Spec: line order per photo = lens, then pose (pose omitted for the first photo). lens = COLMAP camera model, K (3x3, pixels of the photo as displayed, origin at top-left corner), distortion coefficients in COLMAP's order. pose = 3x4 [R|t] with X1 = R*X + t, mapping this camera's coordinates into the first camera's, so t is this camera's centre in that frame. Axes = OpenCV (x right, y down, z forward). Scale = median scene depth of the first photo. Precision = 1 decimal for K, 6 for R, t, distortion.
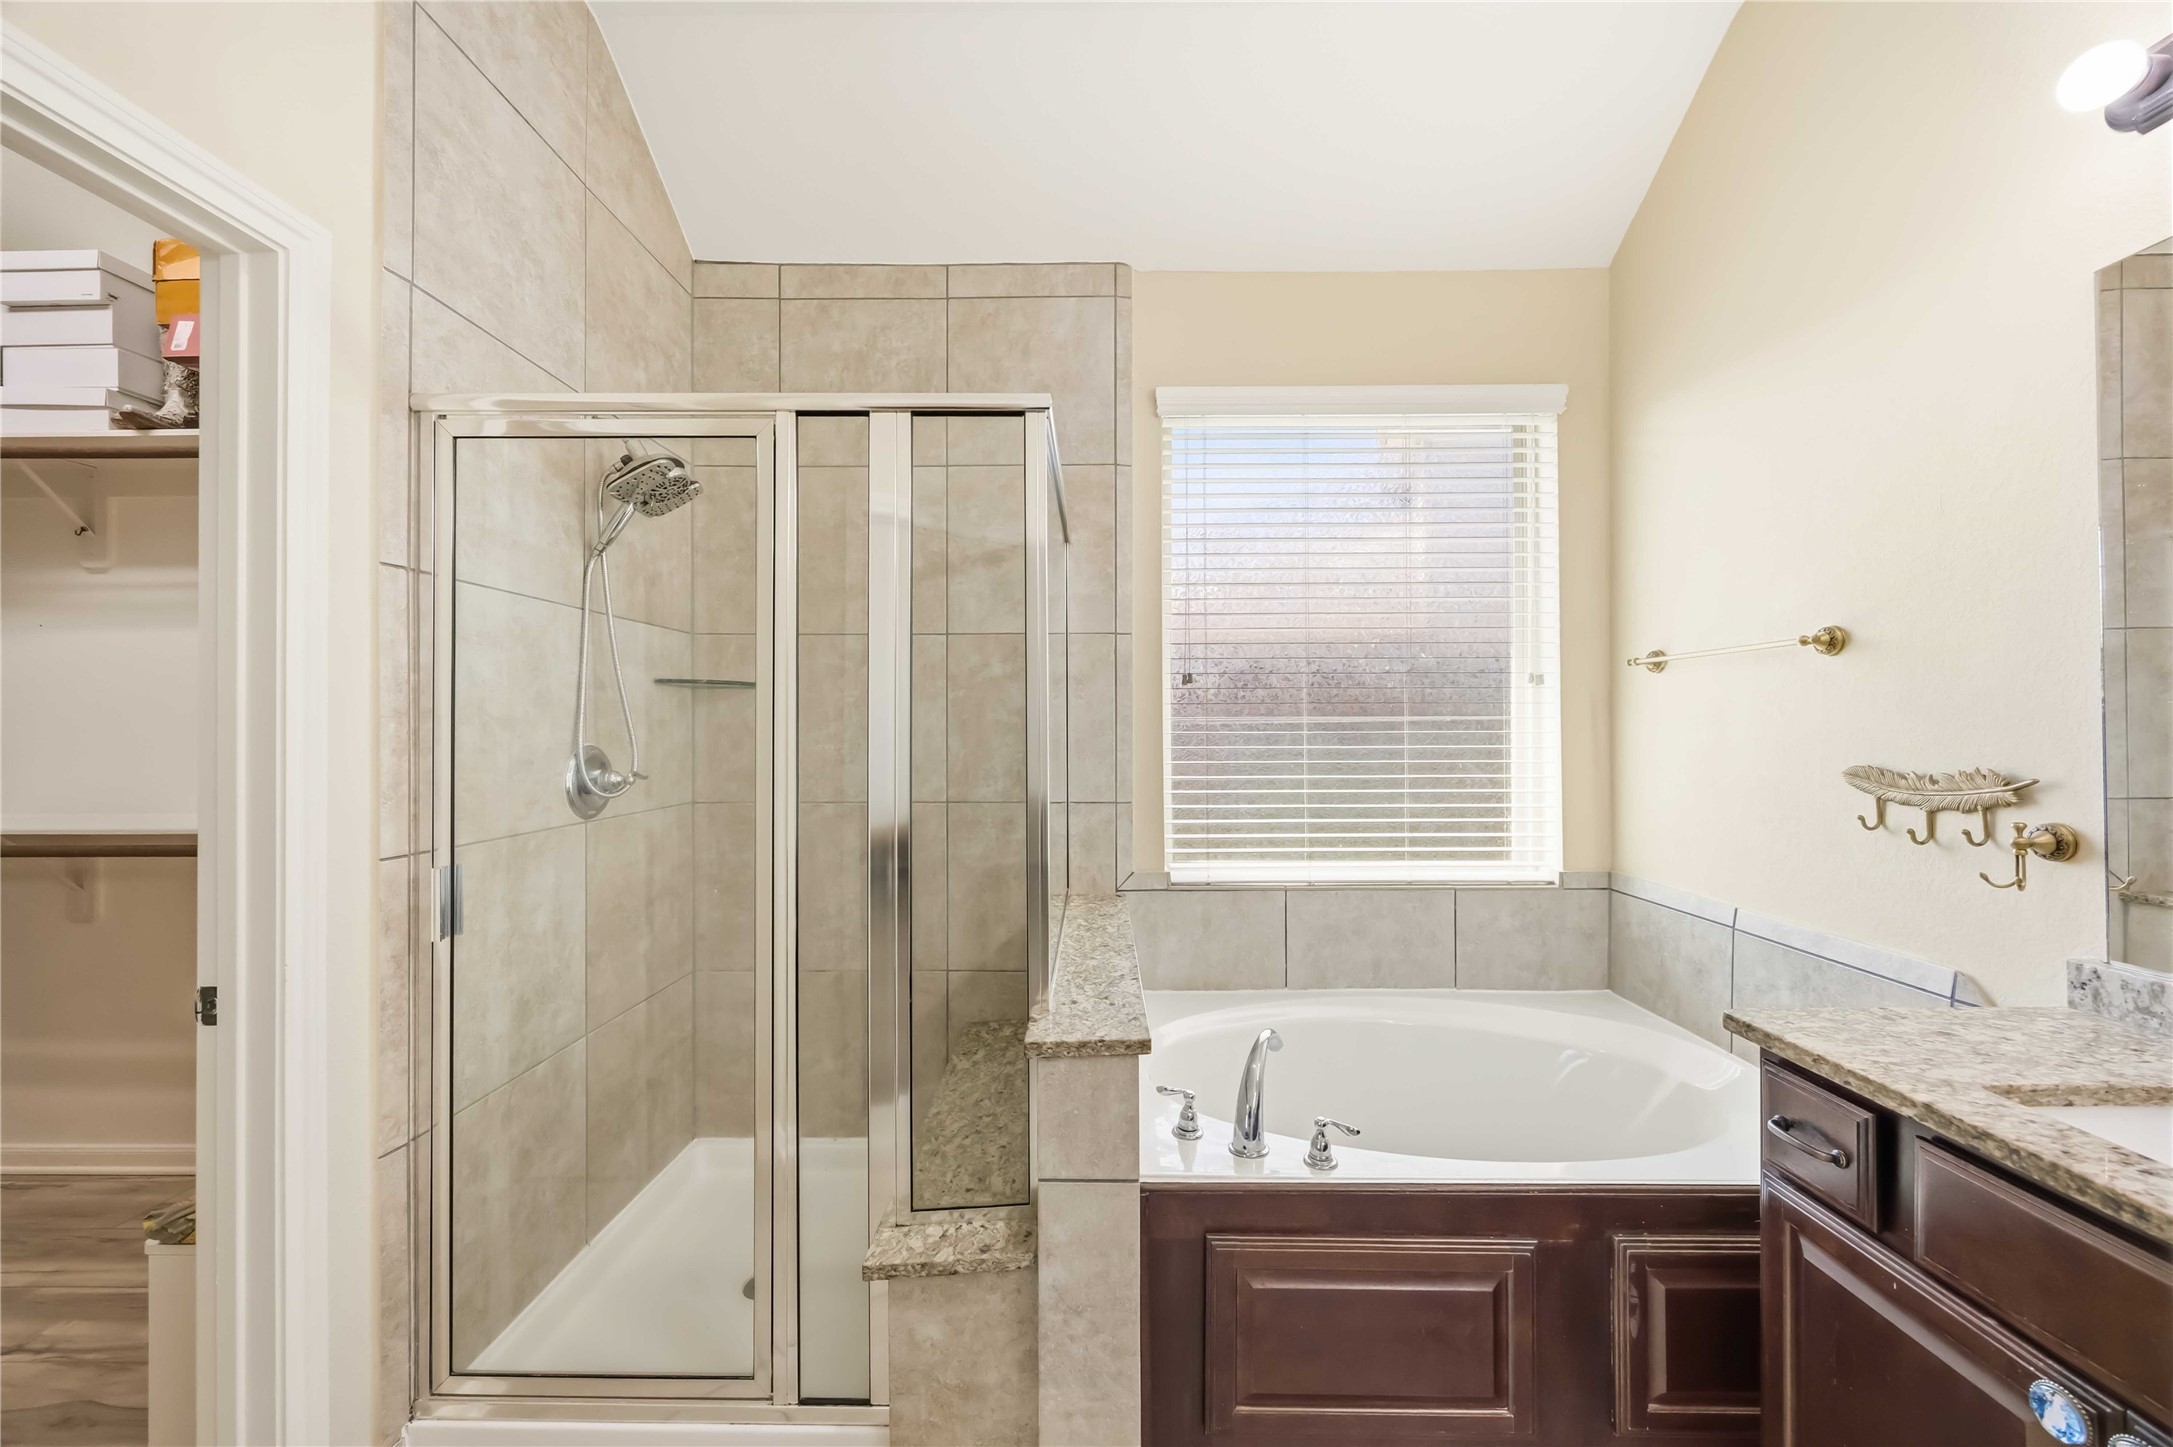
lens RADIAL K [[823.6, 0, 1090.0], [0, 823.6, 723.4], [0, 0, 1]] dist [-0.002563, 0.000588]
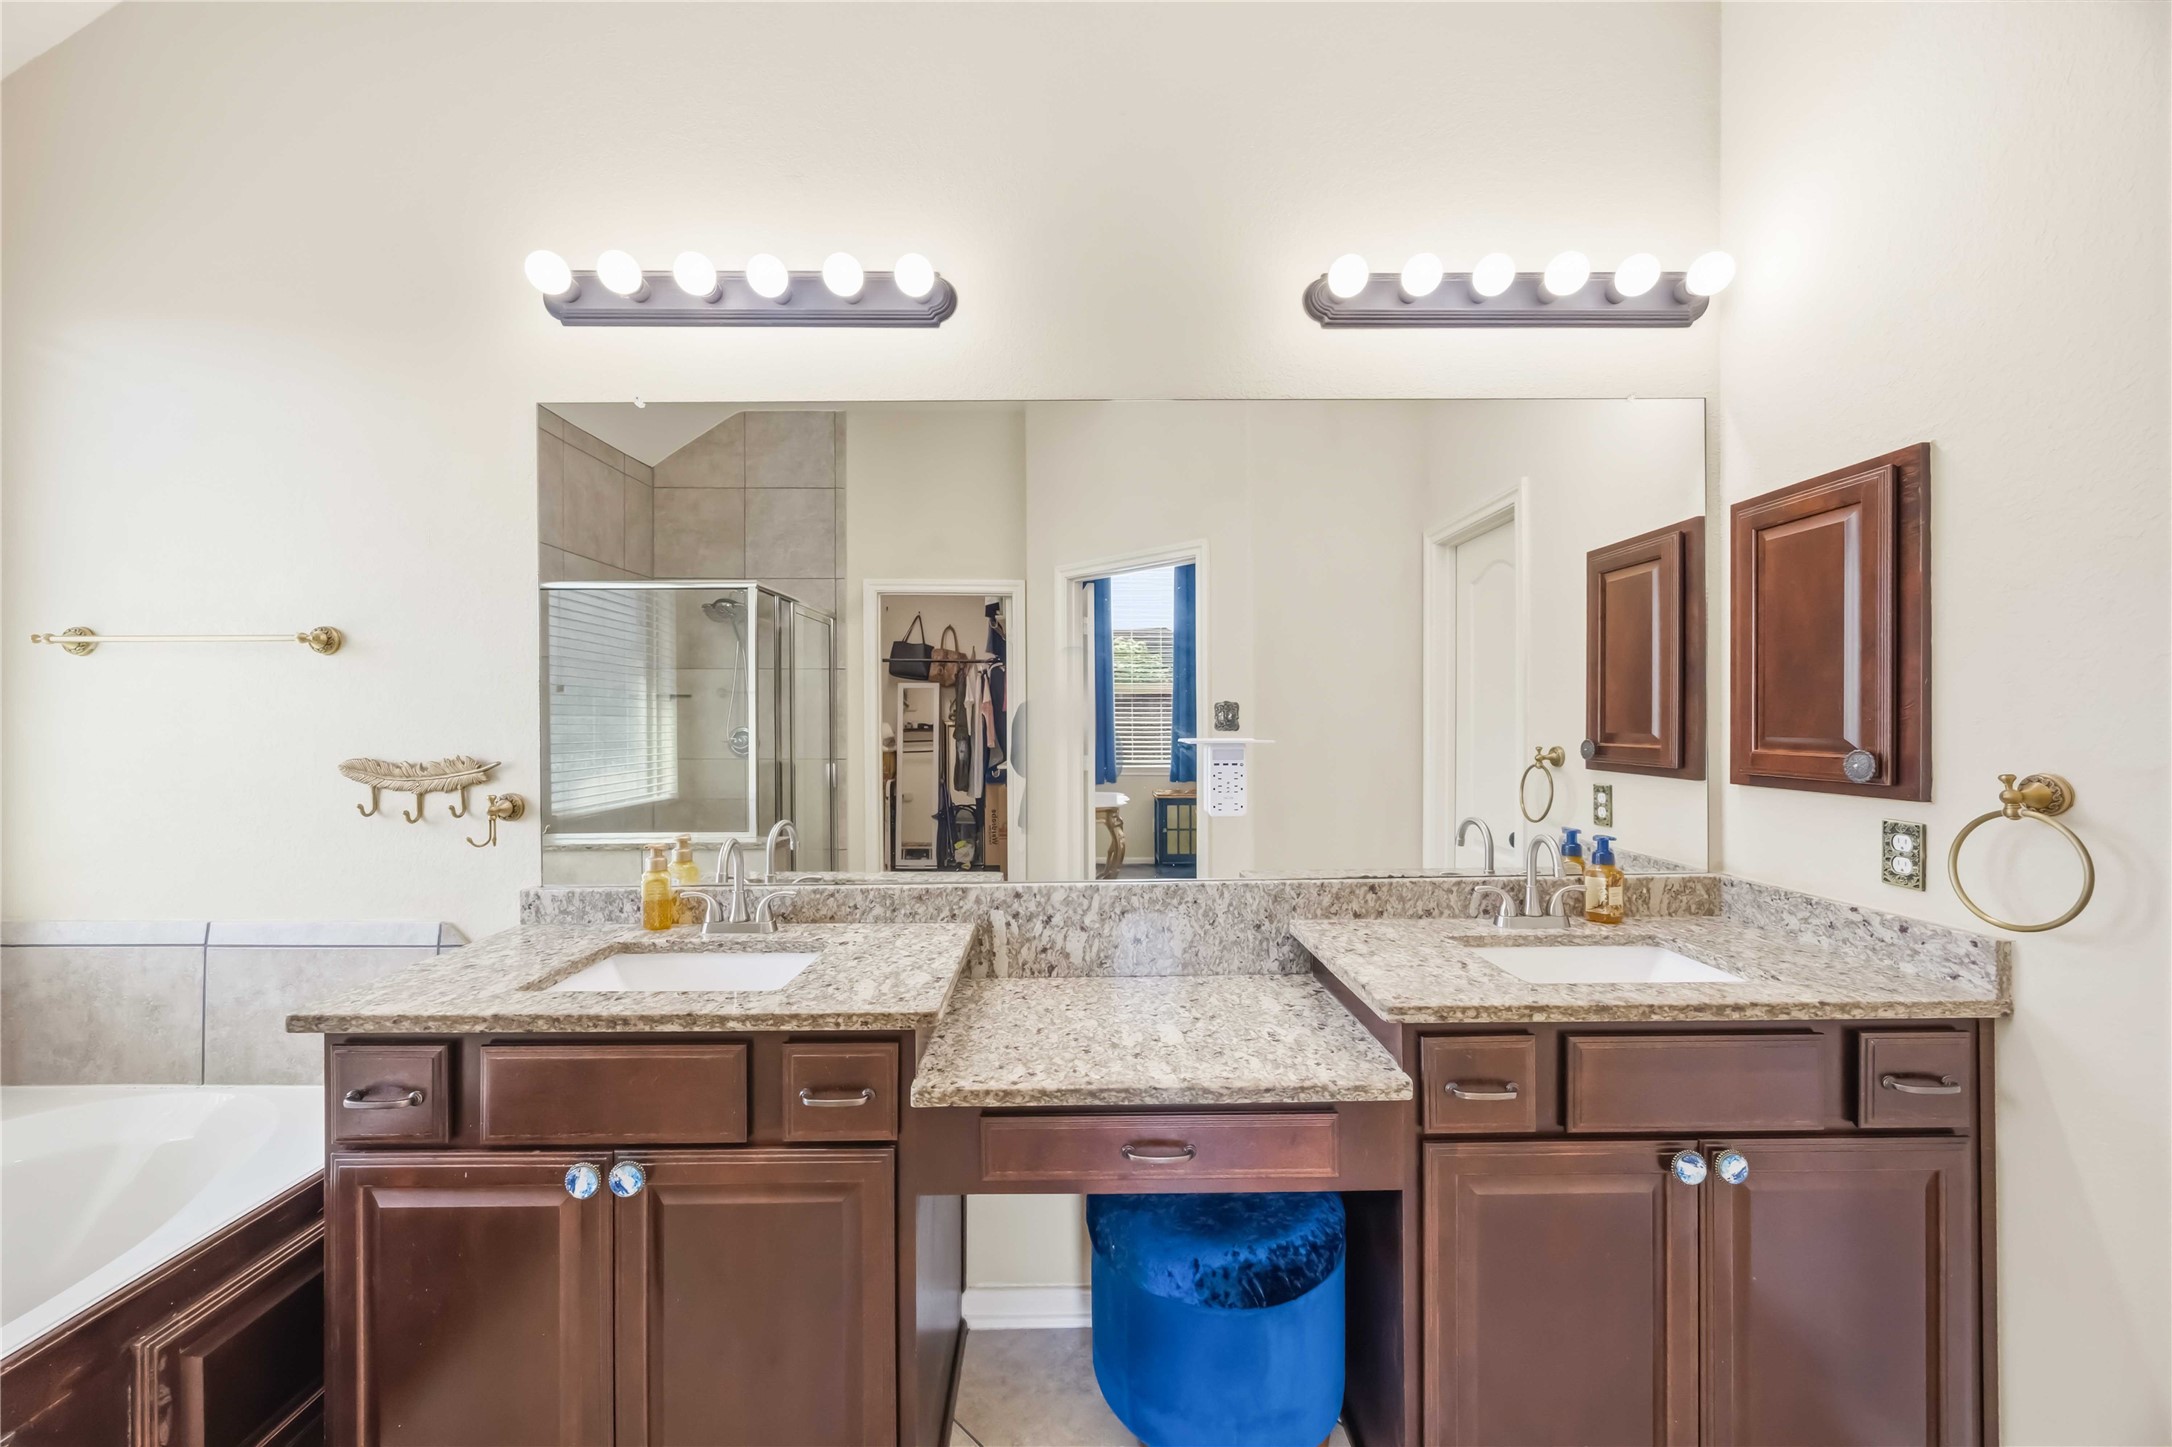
lens RADIAL K [[823.2, 0, 1089.5], [0, 823.2, 723.4], [0, 0, 1]] dist [-0.002563, 0.000588]
pose [[-0.024522, -0.001278, 0.999698, -0.205259], [-0.002239, 0.999997, 0.001224, 0.001690], [-0.999697, -0.002209, -0.024525, 0.070151]]
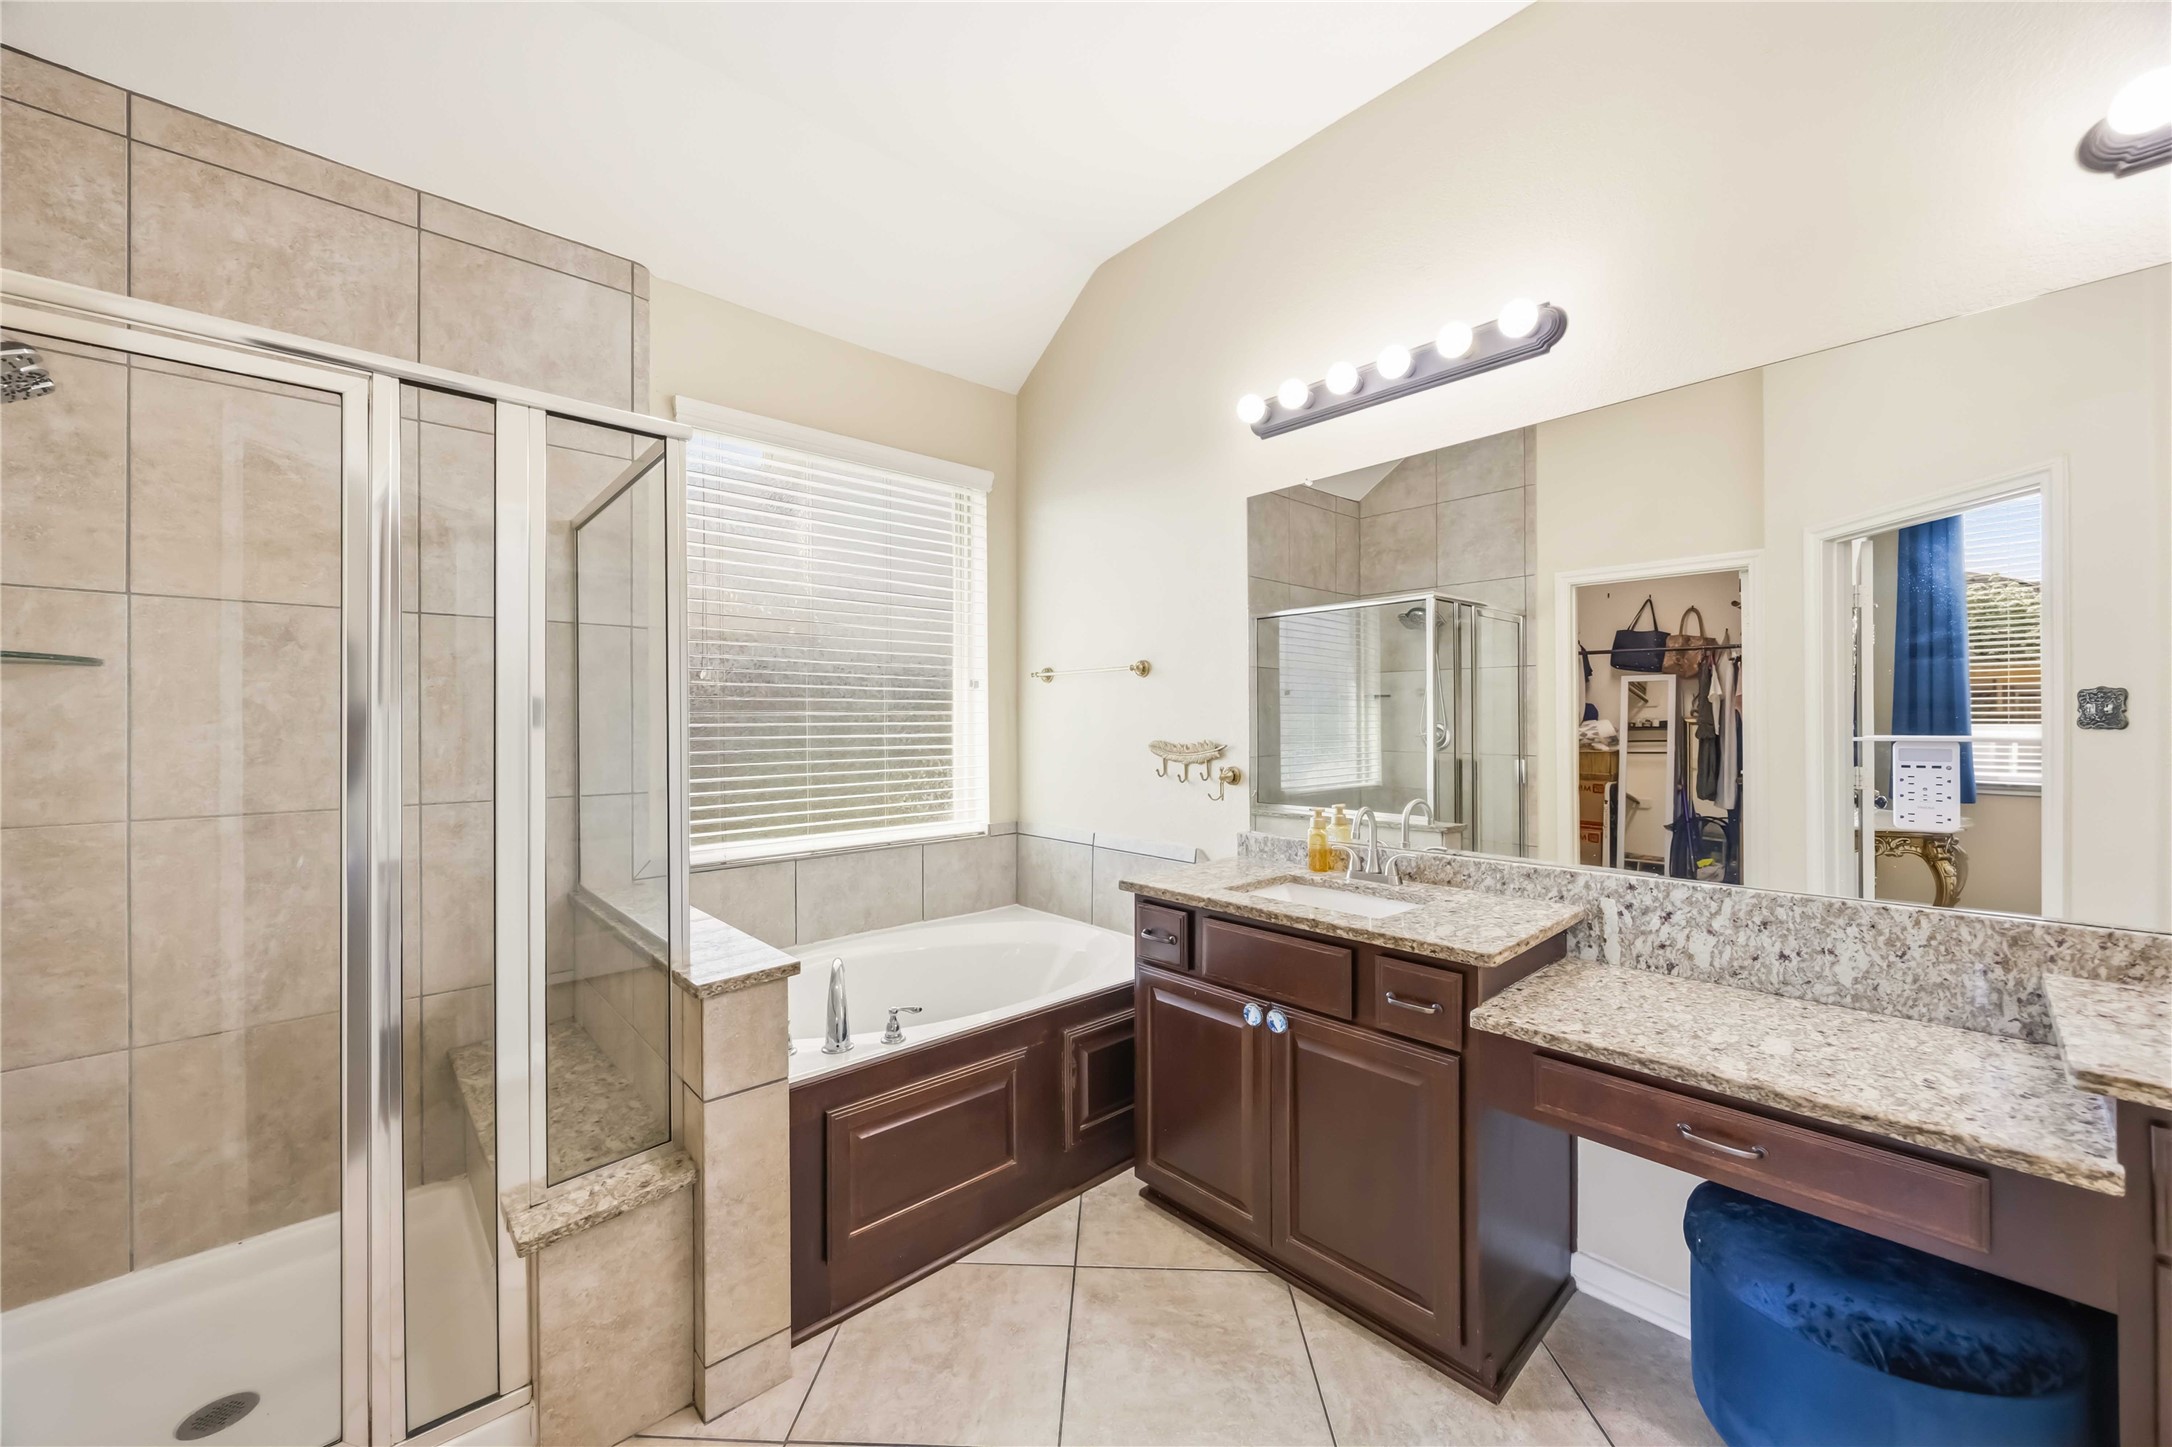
lens RADIAL K [[823.2, 0, 1089.5], [0, 823.2, 723.4], [0, 0, 1]] dist [-0.002563, 0.000588]
pose [[0.729210, -0.002737, 0.684285, -0.442707], [-0.000748, 0.999988, 0.004797, 0.006995], [-0.684290, -0.004010, 0.729199, -0.220898]]
